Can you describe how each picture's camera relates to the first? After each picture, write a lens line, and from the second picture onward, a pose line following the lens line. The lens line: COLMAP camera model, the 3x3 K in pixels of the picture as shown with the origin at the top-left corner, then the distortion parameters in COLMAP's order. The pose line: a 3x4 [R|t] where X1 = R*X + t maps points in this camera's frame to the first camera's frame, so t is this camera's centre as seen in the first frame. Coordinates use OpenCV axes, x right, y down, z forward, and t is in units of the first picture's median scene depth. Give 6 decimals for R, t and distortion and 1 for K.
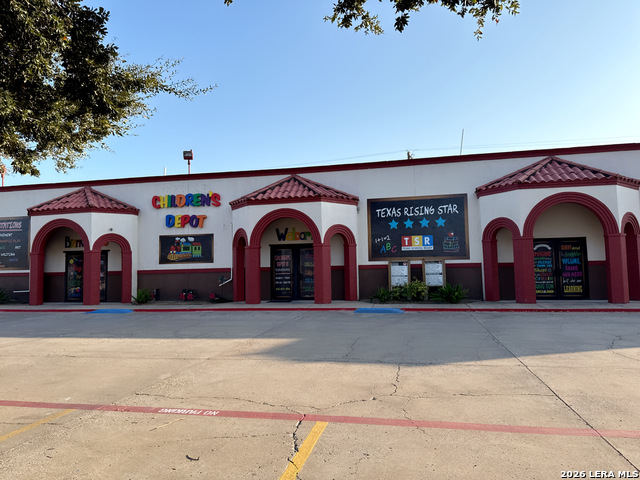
lens RADIAL K [[454.8, 0, 319.7], [0, 454.8, 241.7], [0, 0, 1]] dist [0.005242, -0.015548]
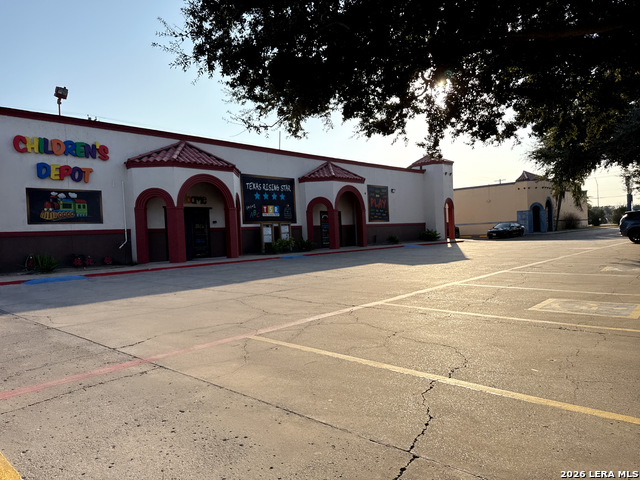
lens RADIAL K [[454.8, 0, 319.9], [0, 454.8, 240.2], [0, 0, 1]] dist [0.005242, -0.015548]
pose [[0.484012, -0.017290, 0.874891, -0.807683], [-0.038387, 0.998423, 0.040969, 0.025689], [-0.874219, -0.053414, 0.482585, 0.184627]]
